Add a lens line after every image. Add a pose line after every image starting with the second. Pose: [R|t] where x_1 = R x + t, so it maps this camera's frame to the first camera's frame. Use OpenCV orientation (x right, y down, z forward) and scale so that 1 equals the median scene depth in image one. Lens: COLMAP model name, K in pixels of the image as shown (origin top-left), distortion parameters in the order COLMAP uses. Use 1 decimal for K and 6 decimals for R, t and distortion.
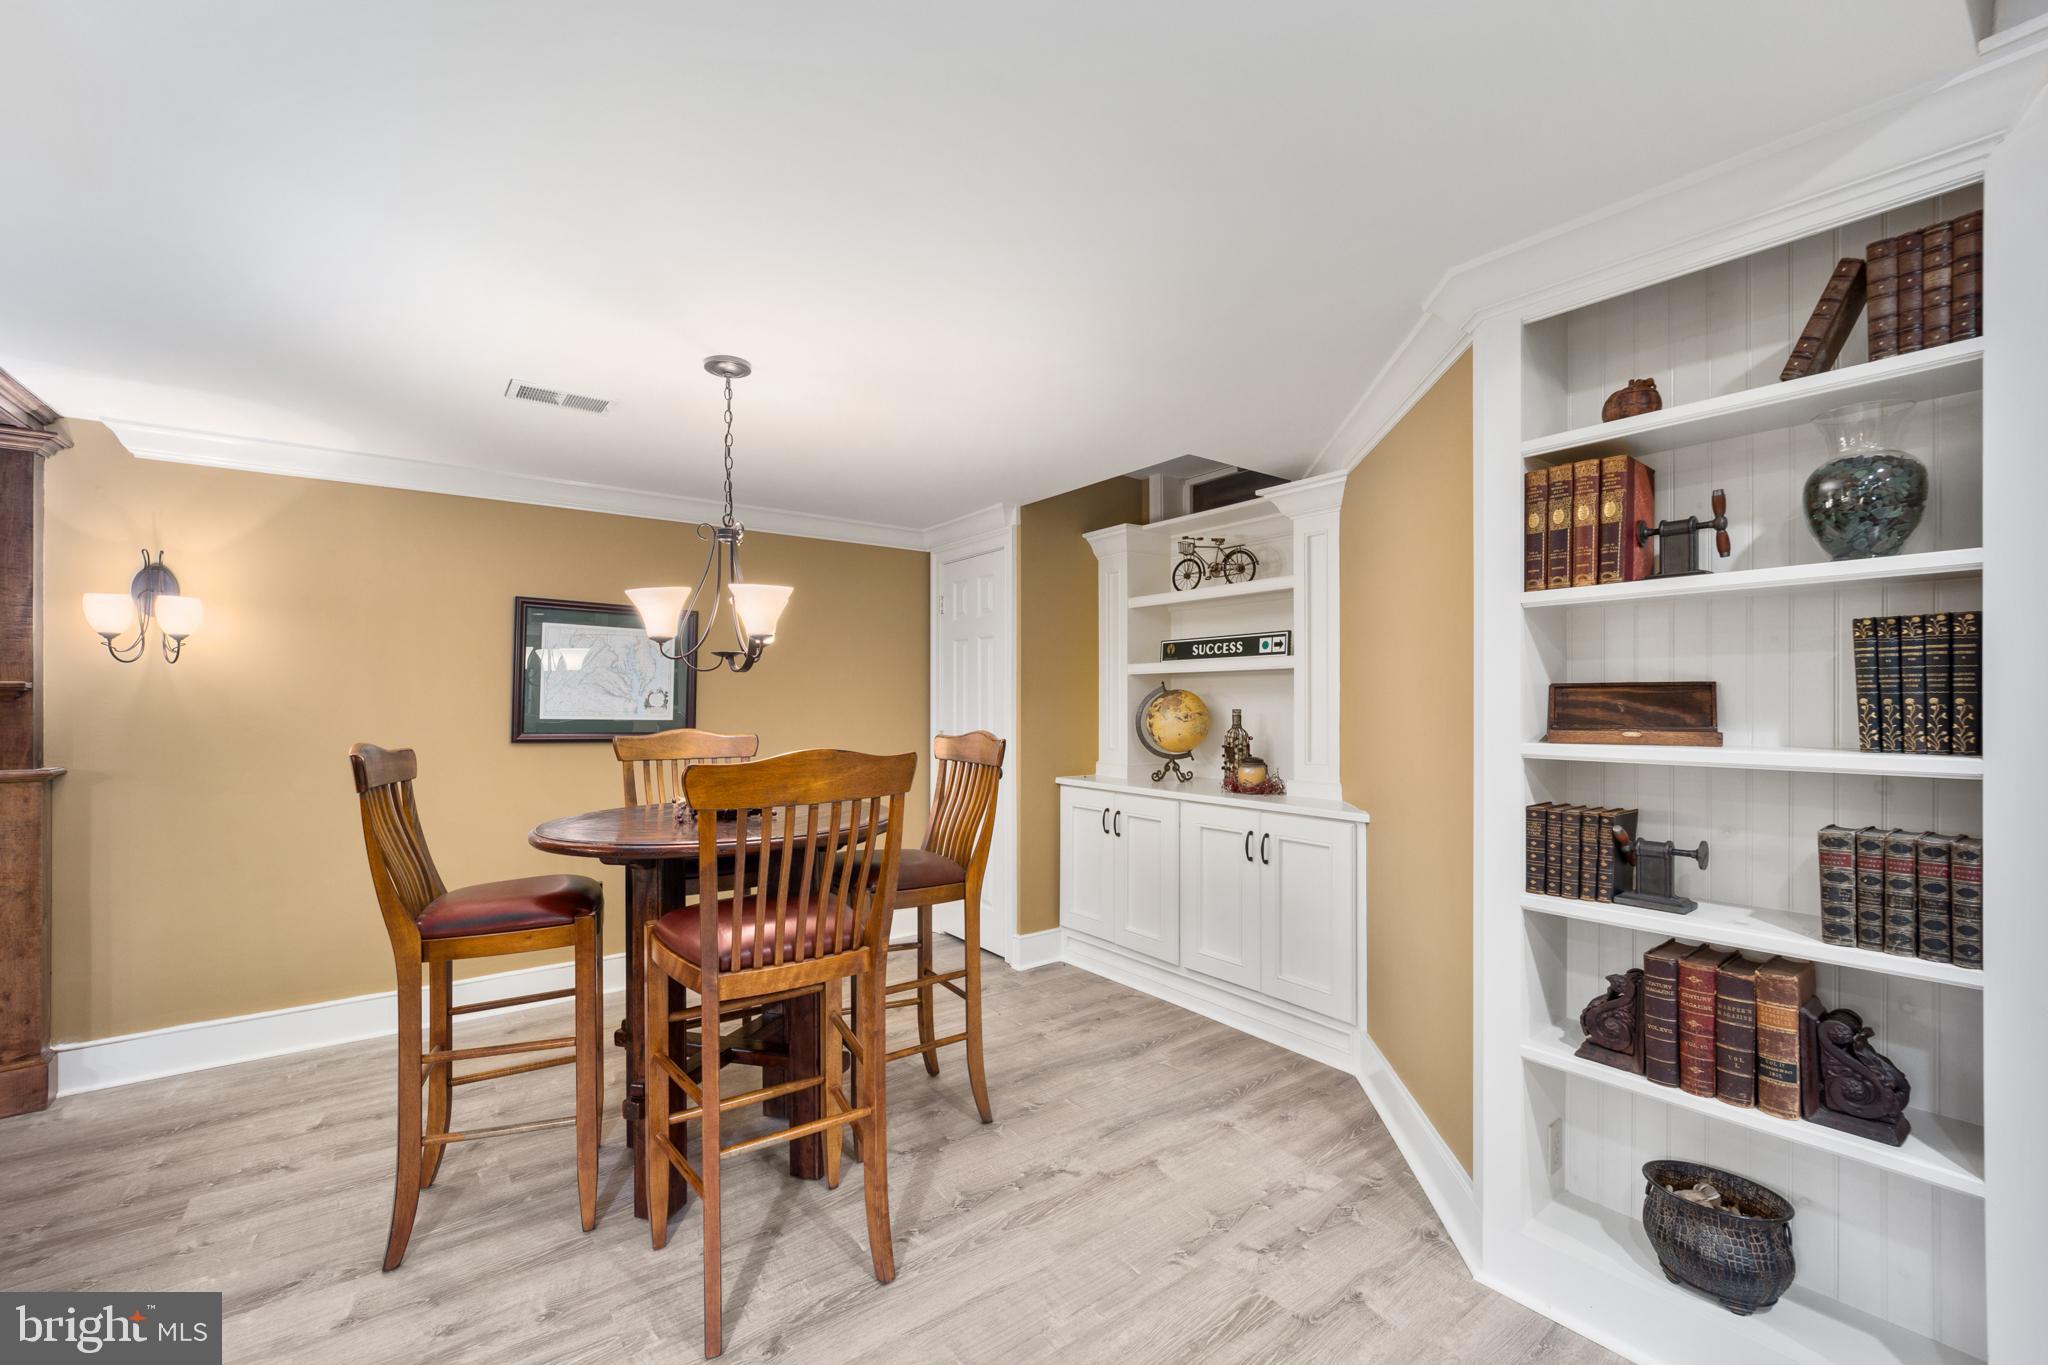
lens RADIAL K [[843.2, 0, 1024.7], [0, 843.2, 694.3], [0, 0, 1]] dist [-0.010297, 0.000991]
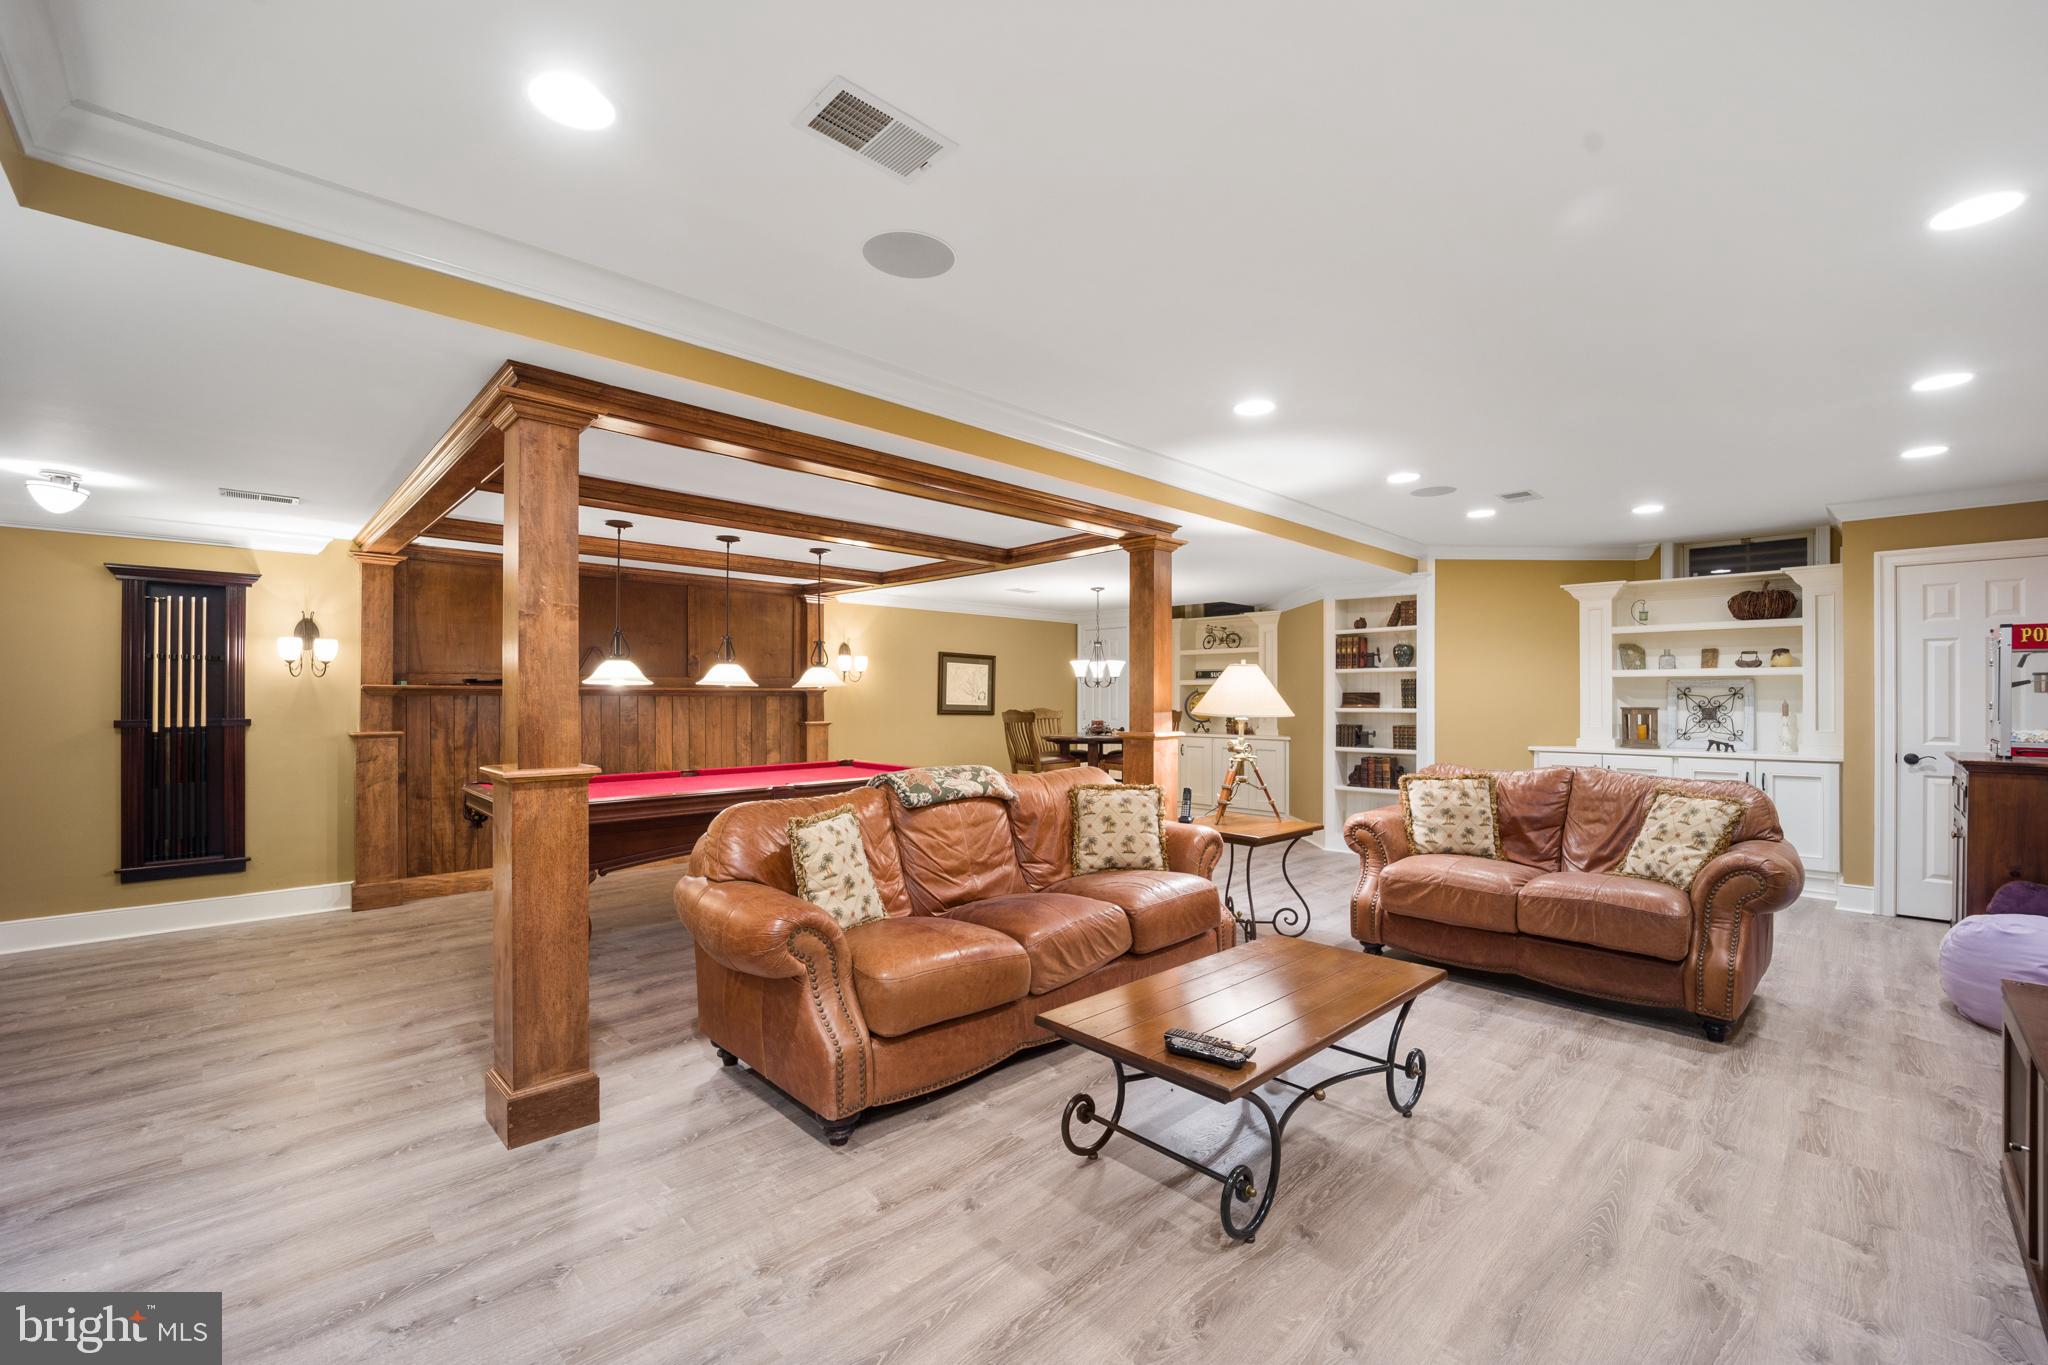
lens RADIAL K [[843.2, 0, 1023.8], [0, 843.2, 694.1], [0, 0, 1]] dist [-0.010297, 0.000991]
pose [[0.990776, 0.002477, 0.135489, -0.908866], [-0.003149, 0.999984, 0.004748, -0.013287], [-0.135475, -0.005131, 0.990768, -1.776269]]
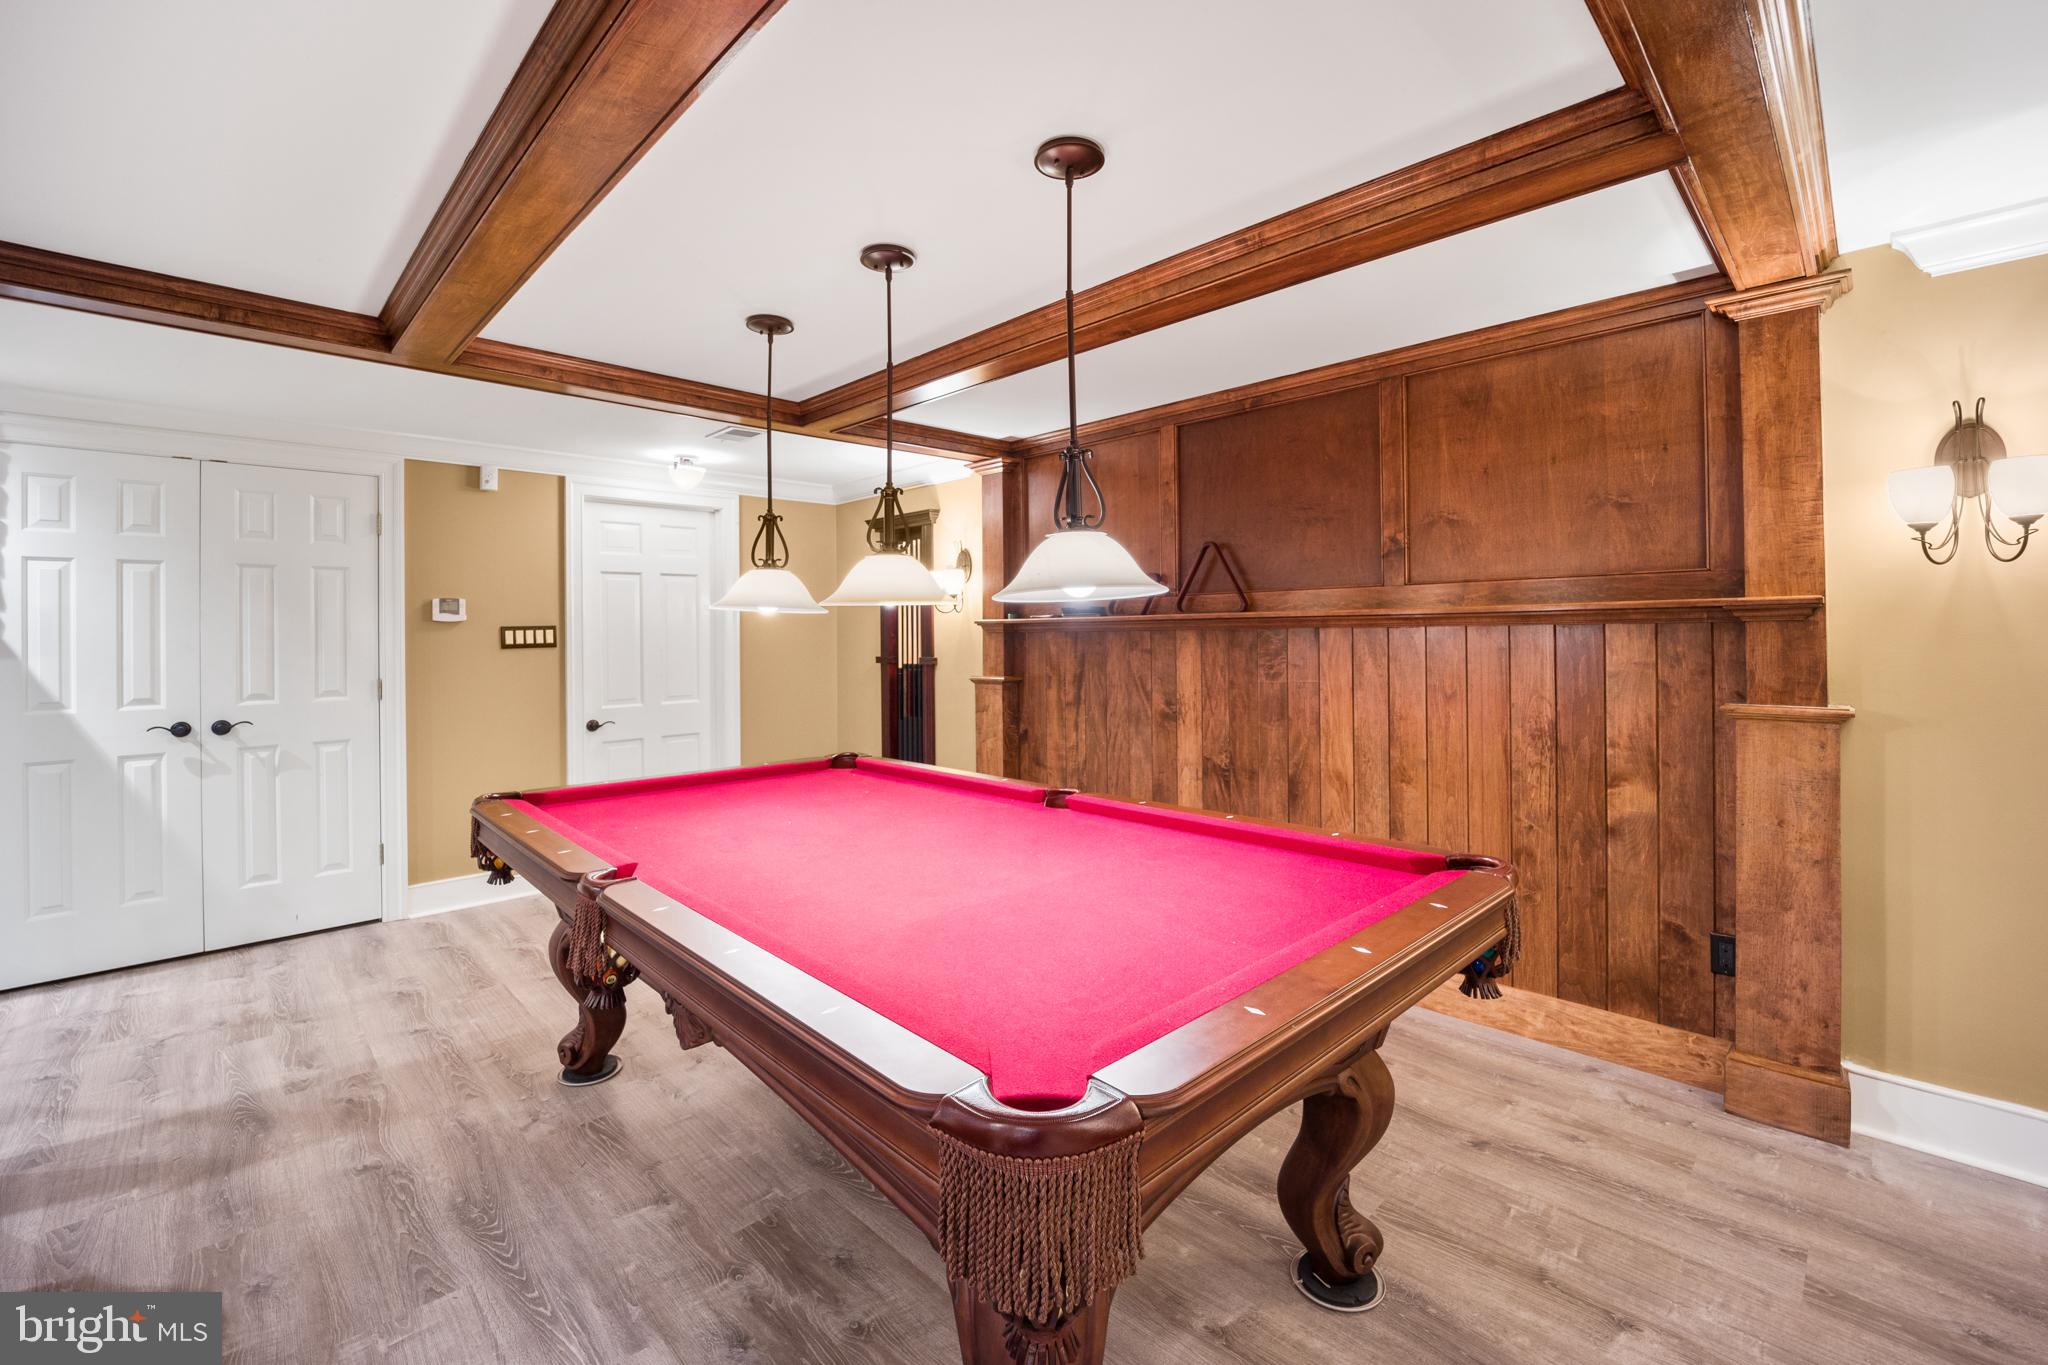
lens RADIAL K [[843.2, 0, 1032.4], [0, 843.2, 641.1], [0, 0, 1]] dist [-0.010297, 0.000991]
pose [[0.143150, 0.003443, -0.989695, -0.521825], [0.015352, 0.999866, 0.005699, 0.011782], [0.989582, -0.016009, 0.143078, 0.145872]]
